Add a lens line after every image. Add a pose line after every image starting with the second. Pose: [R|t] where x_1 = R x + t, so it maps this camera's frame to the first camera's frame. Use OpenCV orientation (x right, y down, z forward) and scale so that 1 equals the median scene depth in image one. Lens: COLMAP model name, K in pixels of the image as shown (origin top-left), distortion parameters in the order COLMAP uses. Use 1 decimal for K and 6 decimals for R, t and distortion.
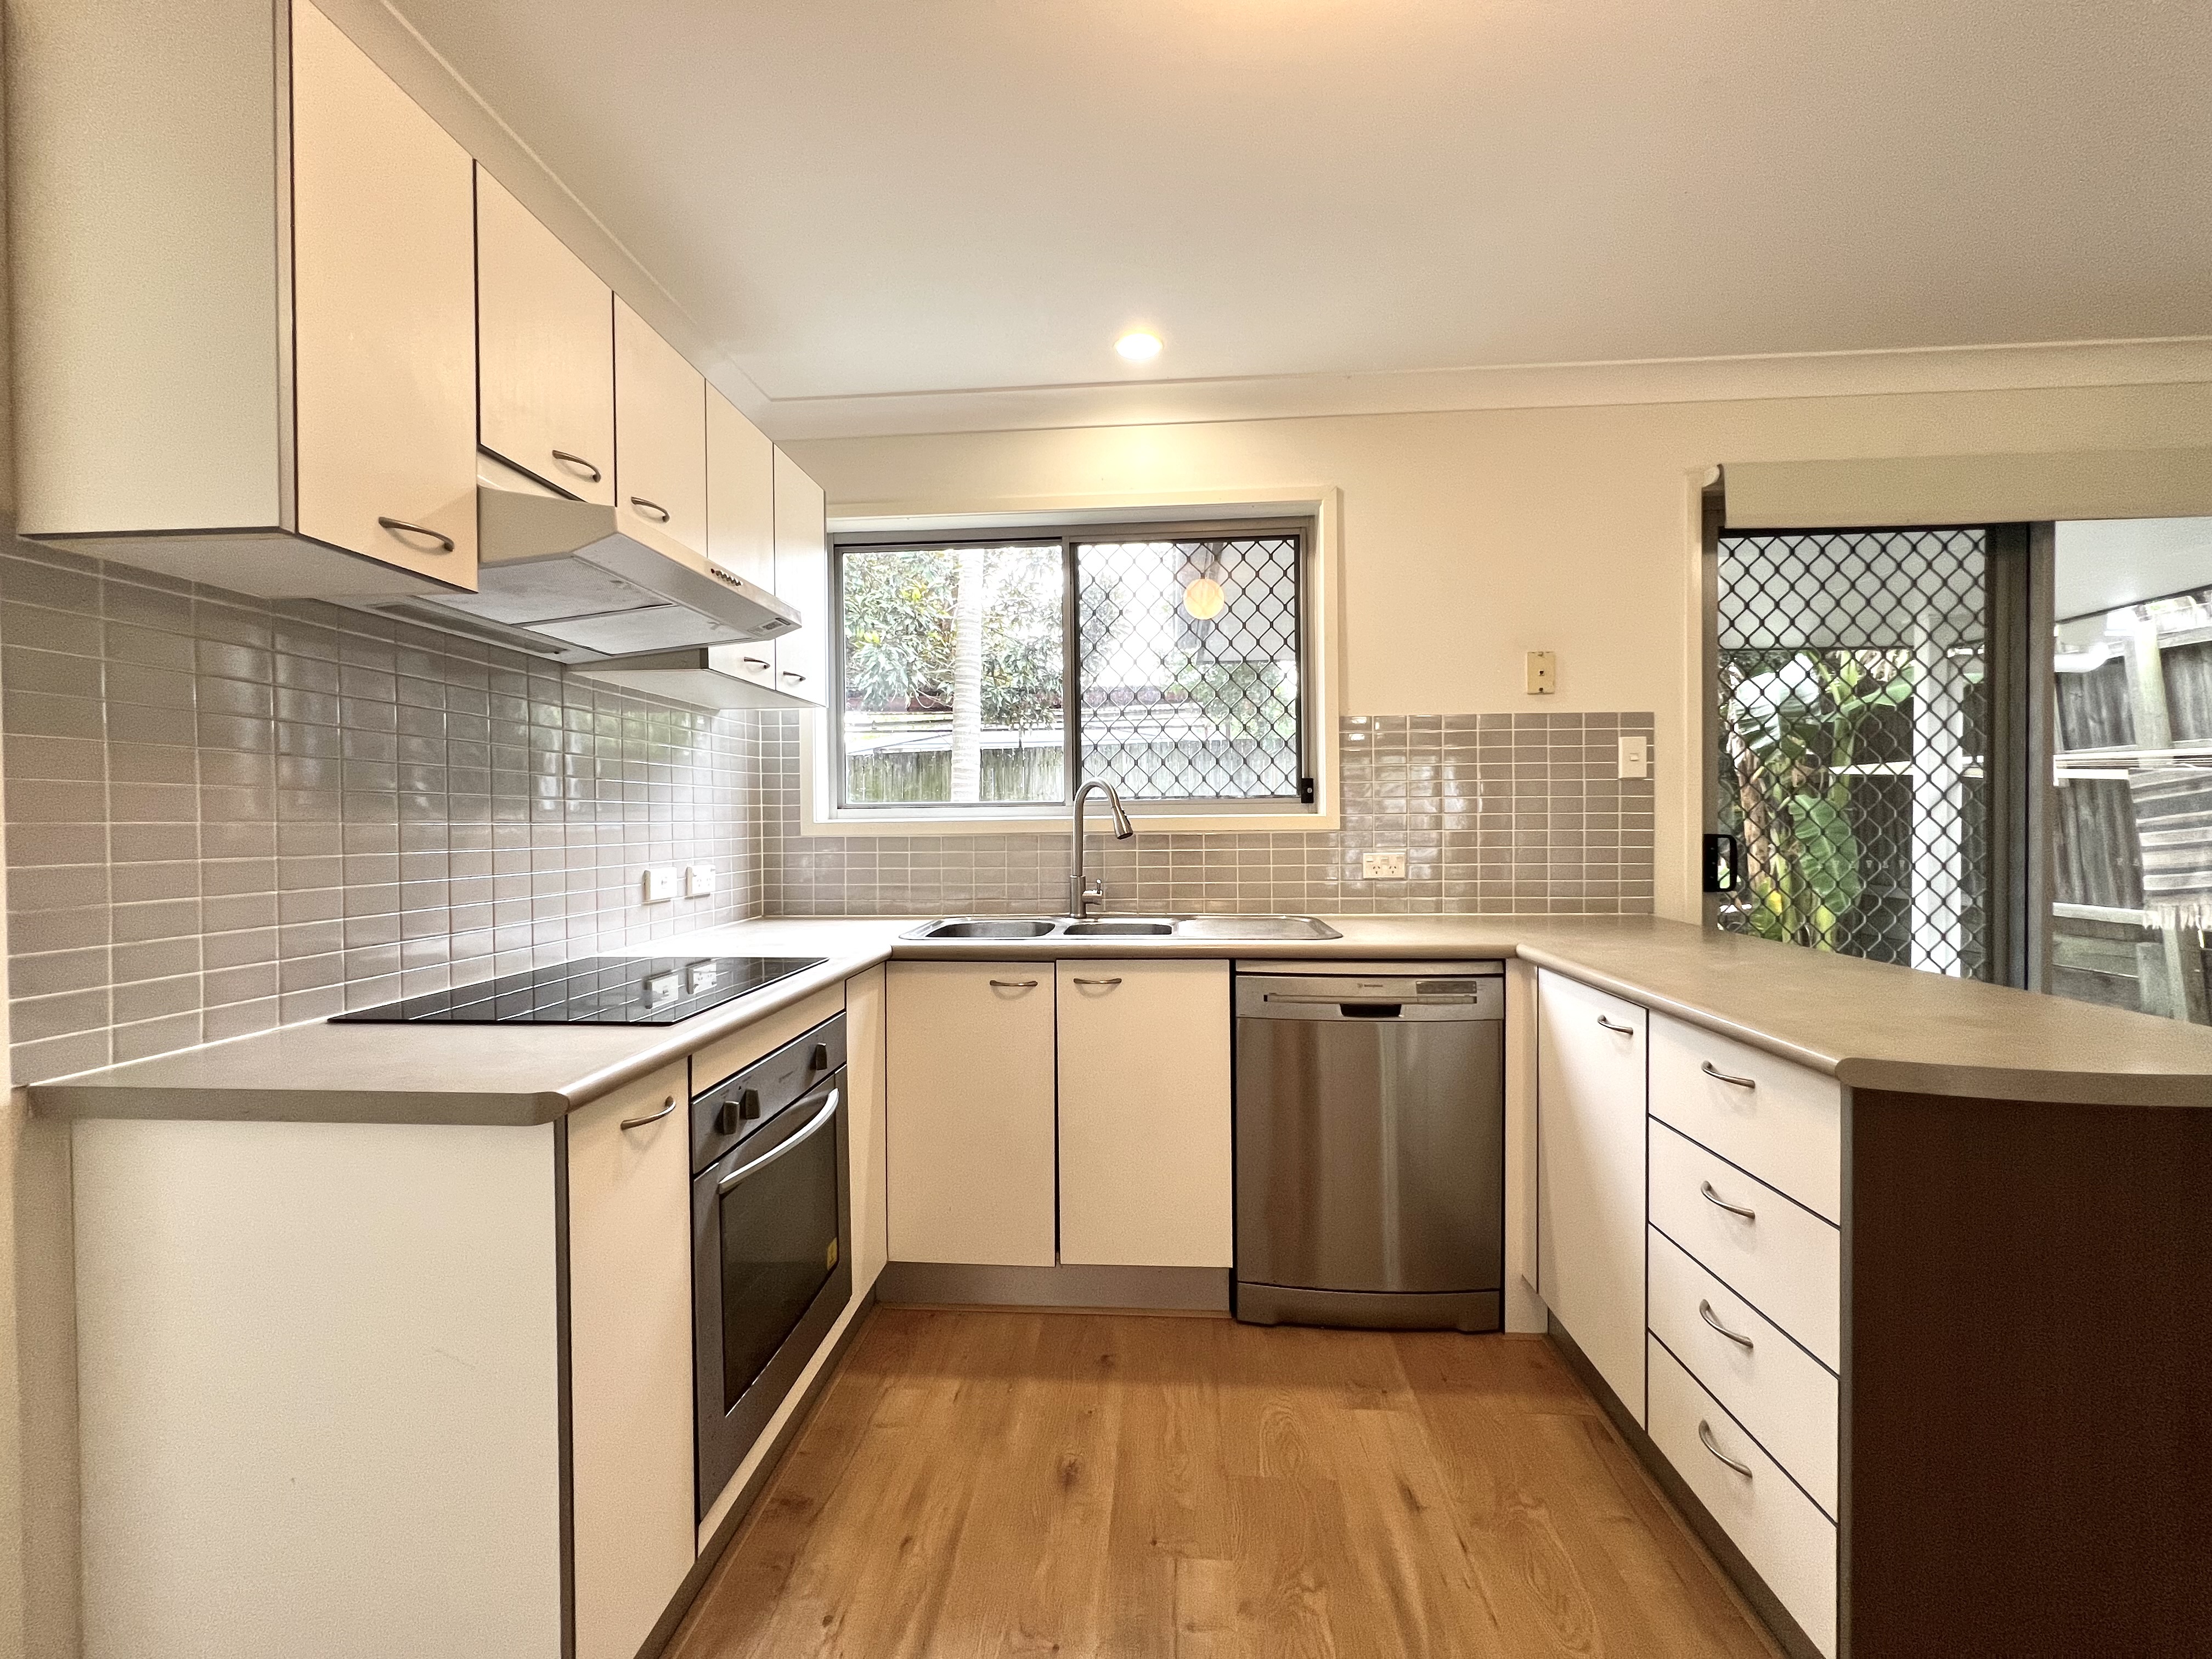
lens RADIAL K [[887.4, 0, 1115.5], [0, 887.4, 837.7], [0, 0, 1]] dist [-0.002483, -0.000296]
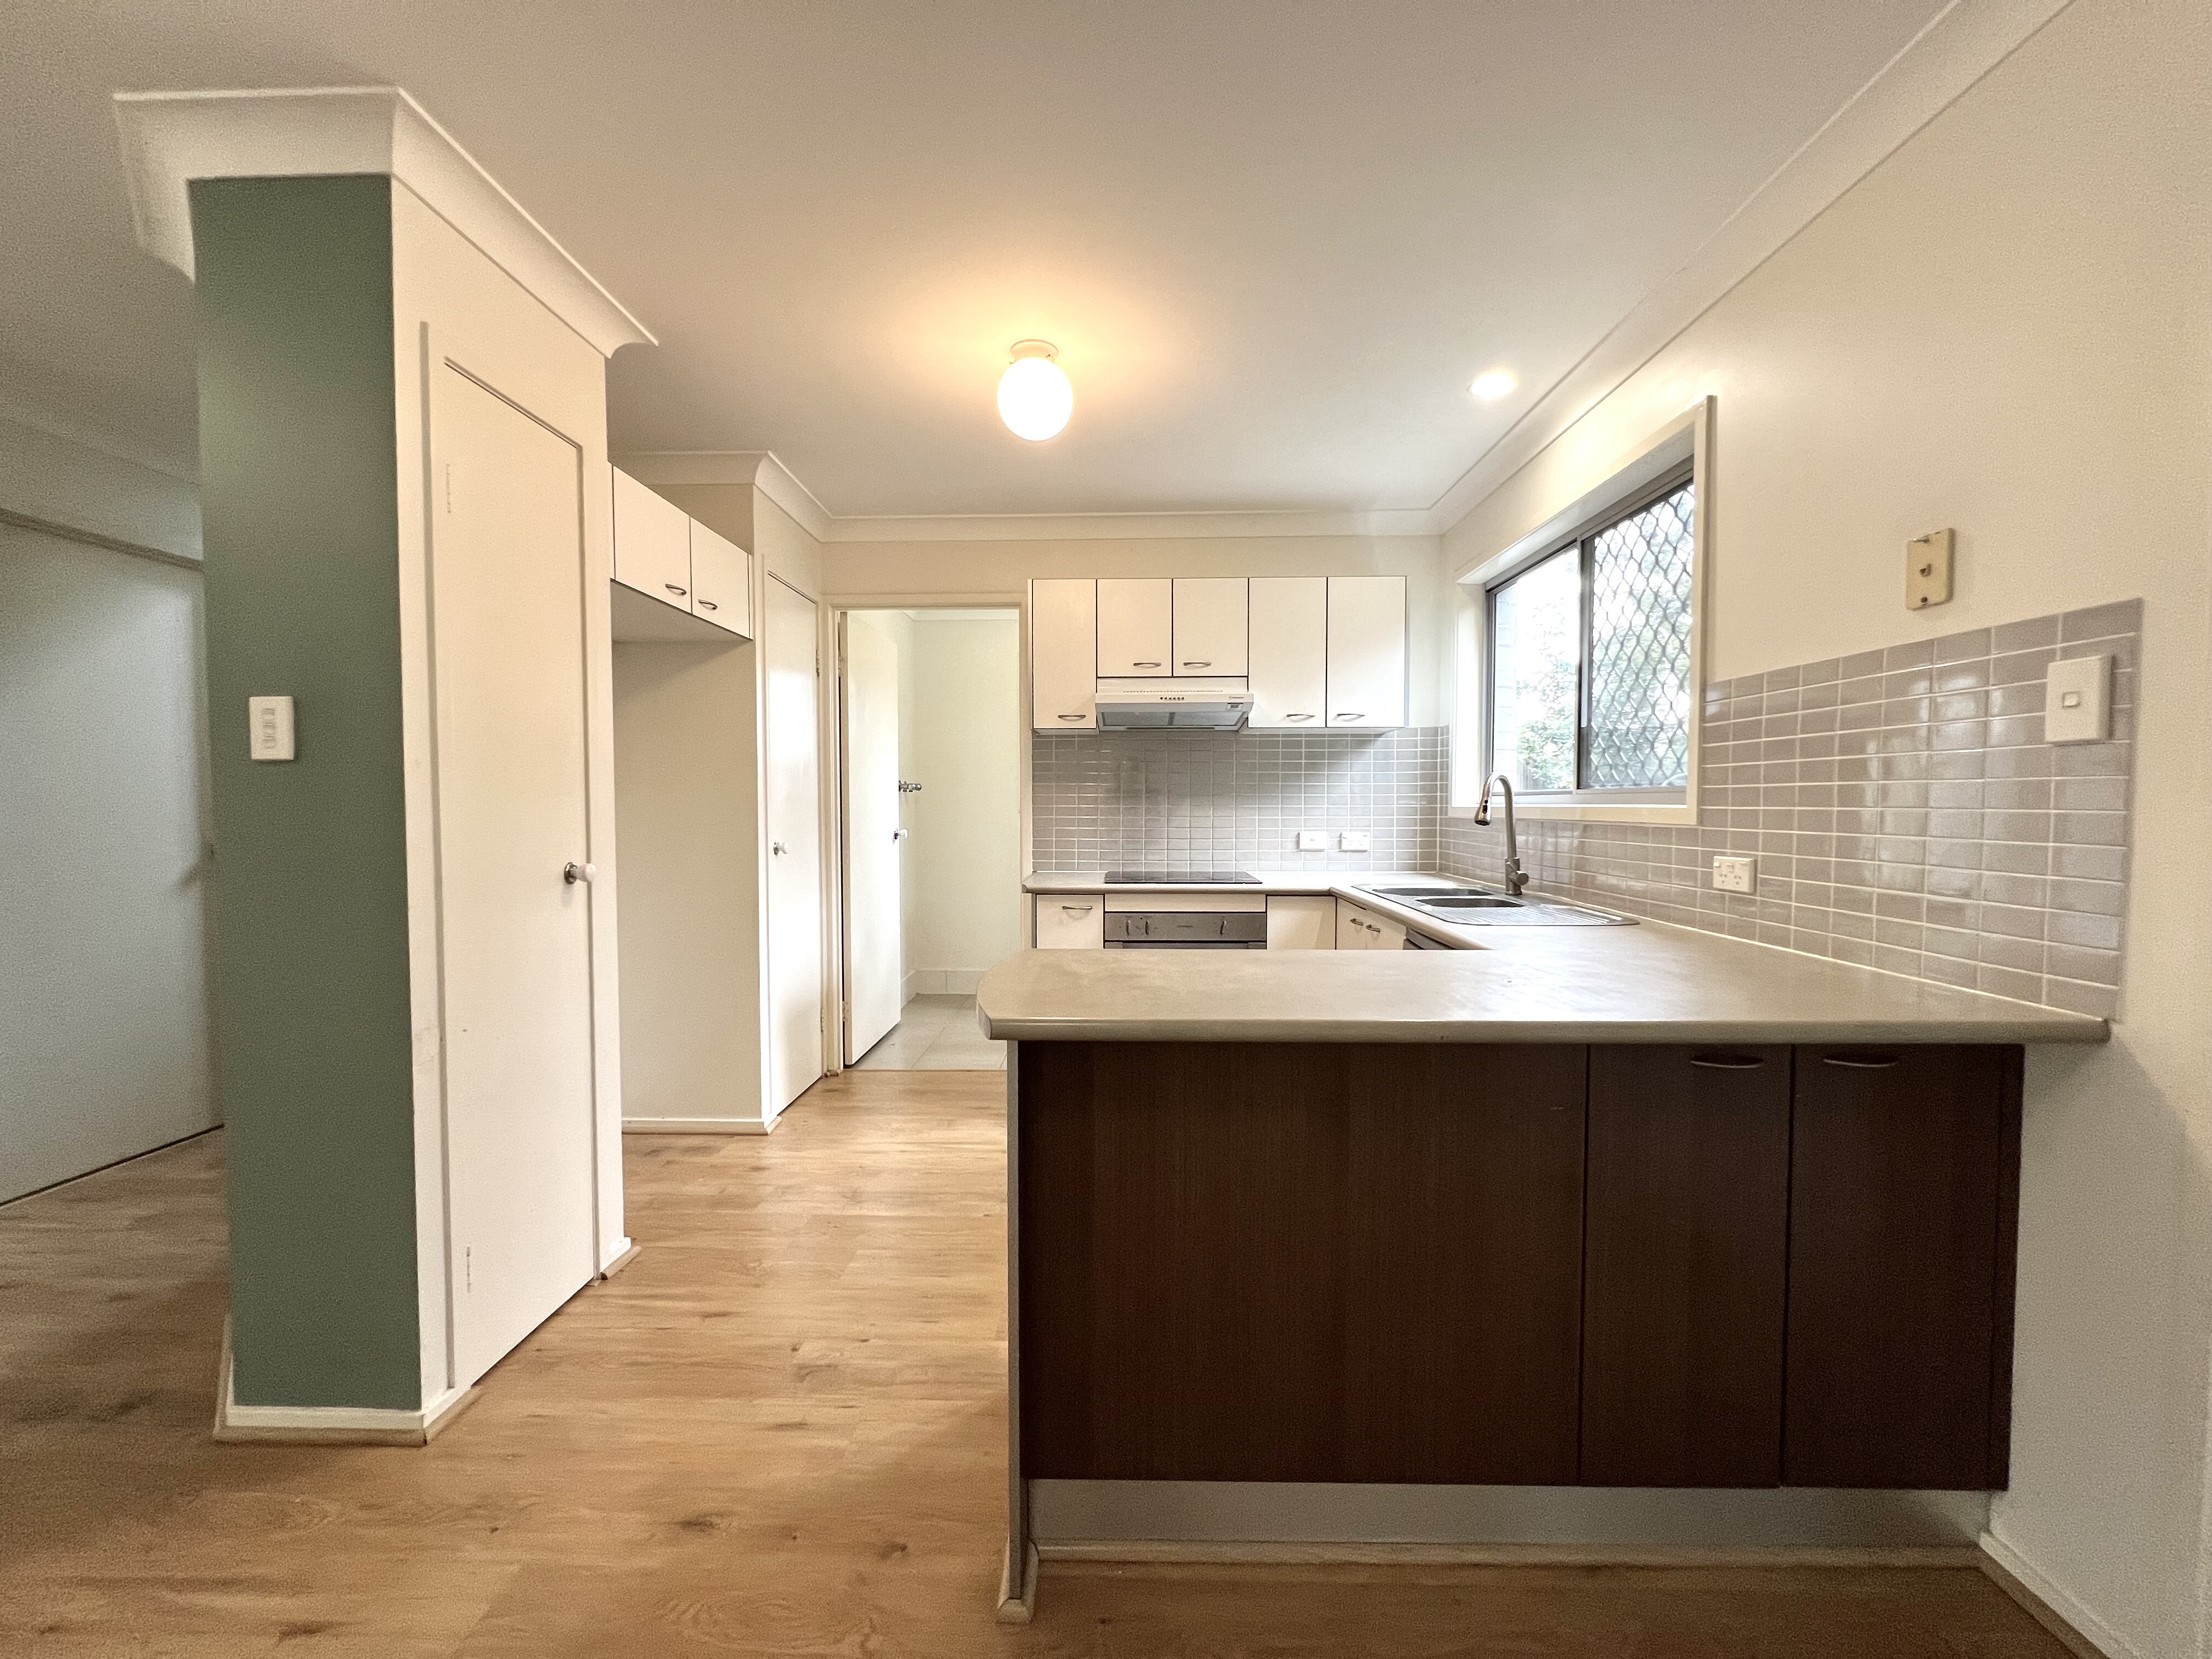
lens RADIAL K [[886.5, 0, 1102.6], [0, 886.5, 831.8], [0, 0, 1]] dist [-0.003680, 0.001544]
pose [[0.044041, 0.041675, -0.998160, 1.049739], [-0.021154, 0.998944, 0.040774, -0.024981], [0.998806, 0.019319, 0.044876, 0.428555]]
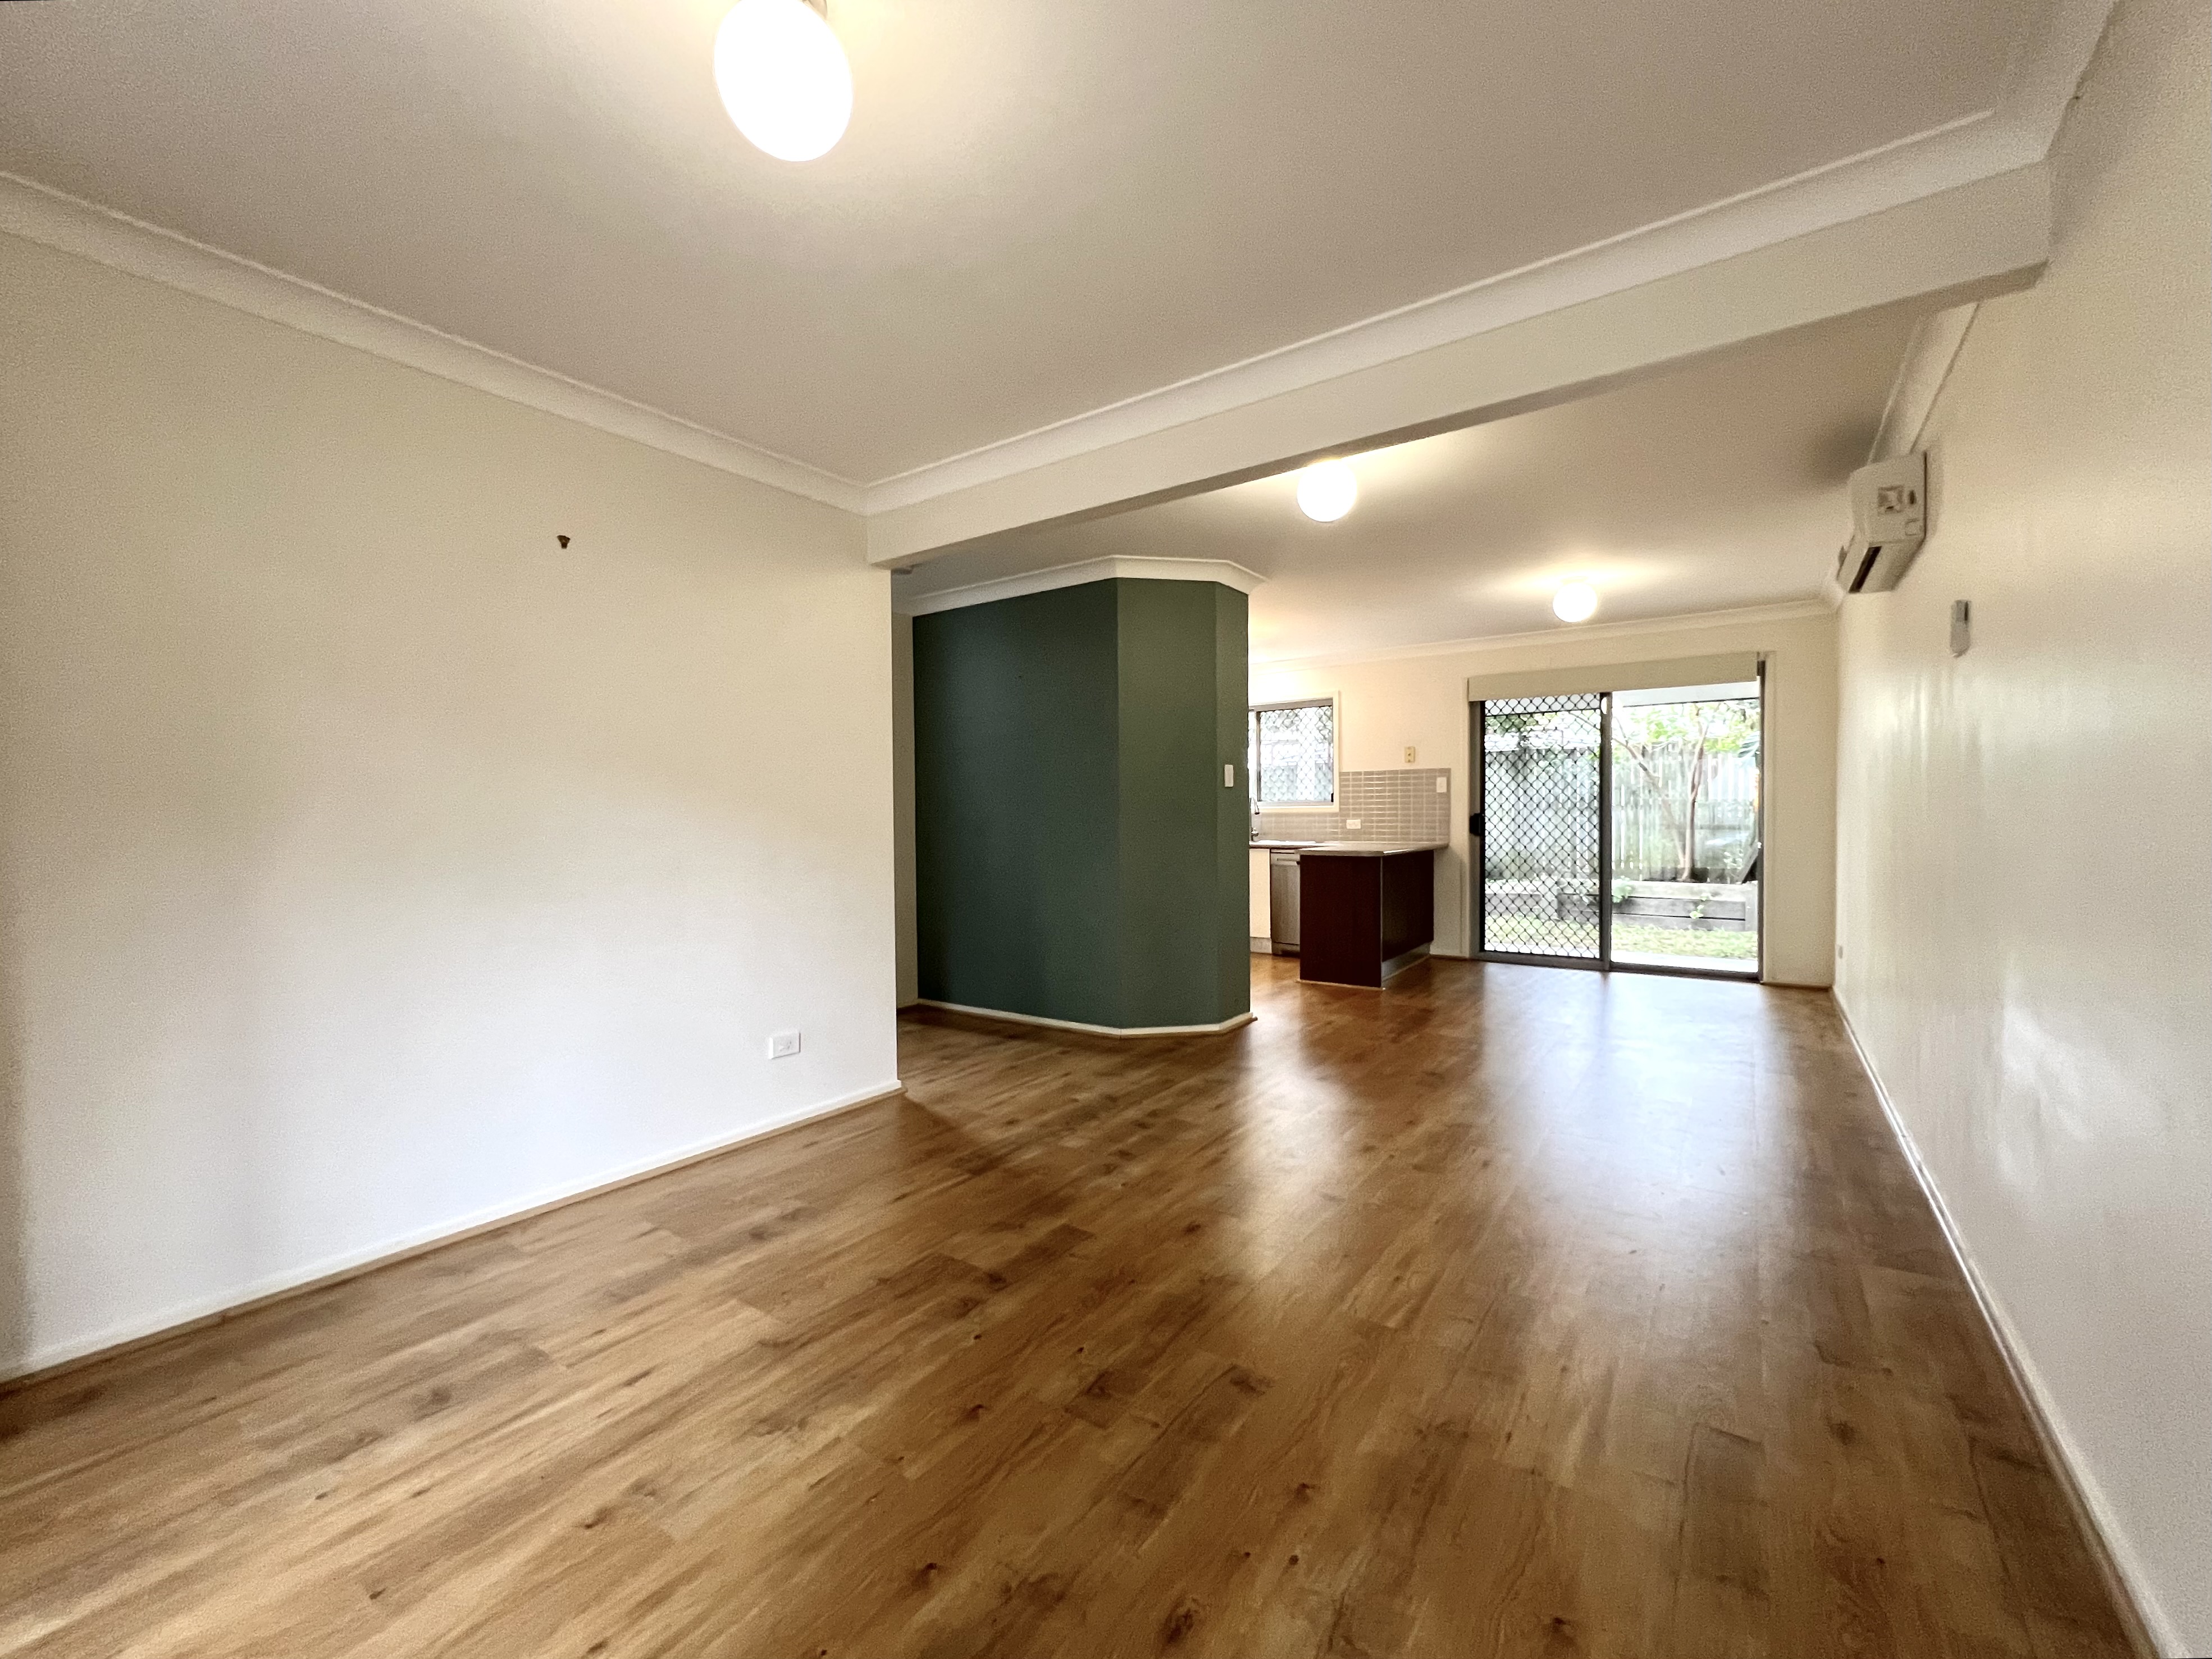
lens RADIAL K [[886.6, 0, 1122.4], [0, 886.6, 822.8], [0, 0, 1]] dist [-0.003680, 0.001544]
pose [[0.856744, 0.006590, -0.515699, 1.136620], [-0.009897, 0.999944, -0.003664, 0.044449], [0.515646, 0.008243, 0.856762, -1.818377]]
